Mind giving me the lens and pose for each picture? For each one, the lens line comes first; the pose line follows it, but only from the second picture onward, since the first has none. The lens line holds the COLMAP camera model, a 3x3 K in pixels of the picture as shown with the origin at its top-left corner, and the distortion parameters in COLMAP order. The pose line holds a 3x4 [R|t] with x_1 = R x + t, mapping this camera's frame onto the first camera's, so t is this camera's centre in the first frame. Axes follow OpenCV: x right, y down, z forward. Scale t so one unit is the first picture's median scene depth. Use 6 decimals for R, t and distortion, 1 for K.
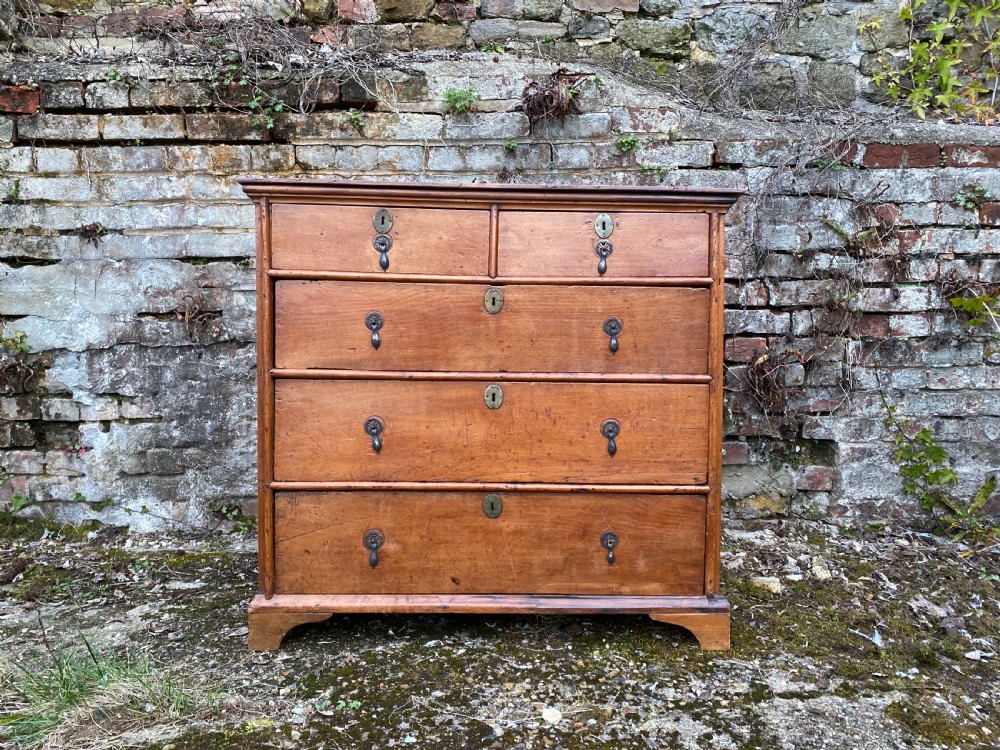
lens RADIAL K [[773.0, 0, 496.5], [0, 773.0, 363.8], [0, 0, 1]] dist [0.007260, 0.006180]
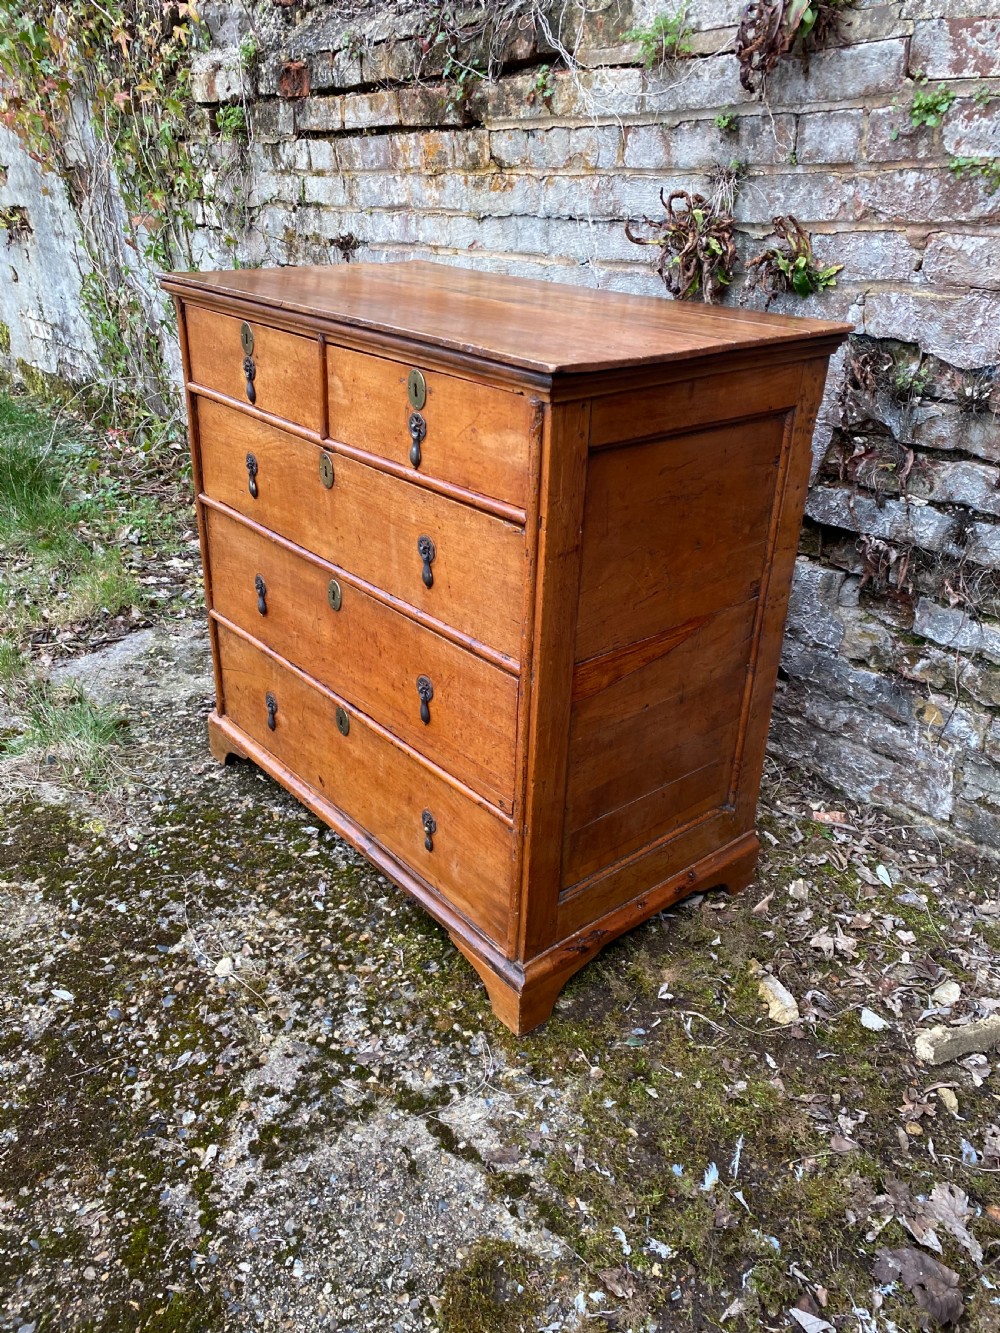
lens RADIAL K [[1027.6, 0, 494.9], [0, 1027.6, 649.5], [0, 0, 1]] dist [0.016338, -0.007021]
pose [[0.619252, 0.337194, -0.709103, 0.570117], [-0.054269, 0.919315, 0.389762, -0.213130], [0.783314, -0.202879, 0.587587, 0.352665]]
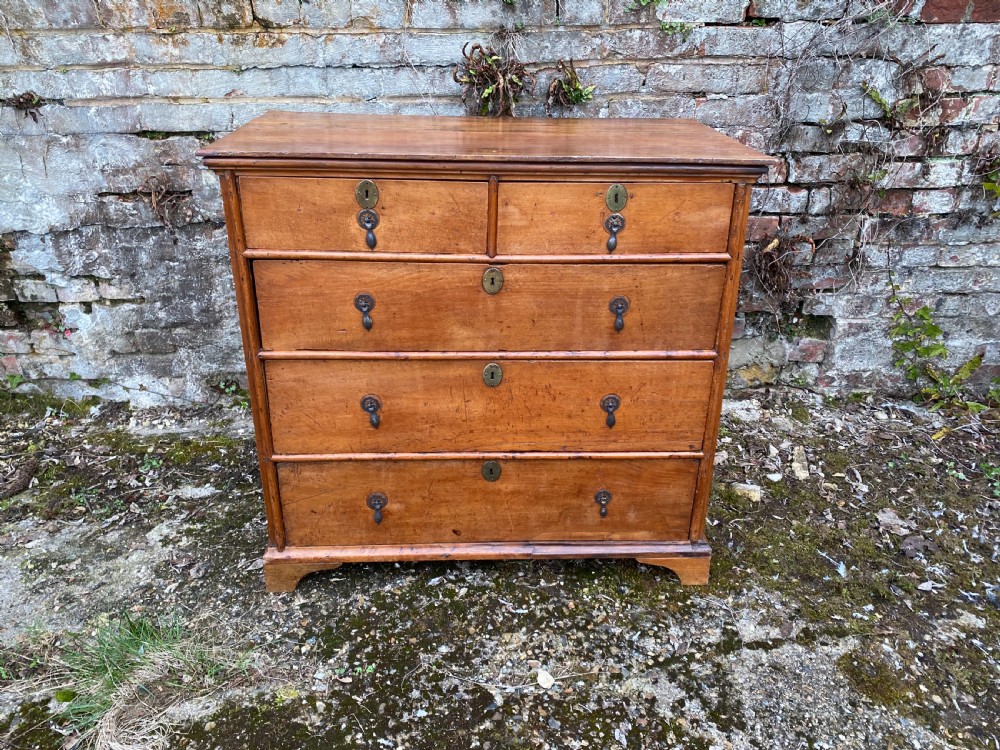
lens RADIAL K [[774.6, 0, 501.4], [0, 774.6, 366.6], [0, 0, 1]] dist [0.010794, -0.000452]
pose [[0.999803, -0.003339, 0.019573, -0.007778], [-0.004221, 0.927466, 0.373883, -0.226143], [-0.019401, -0.373892, 0.927269, 0.068758]]
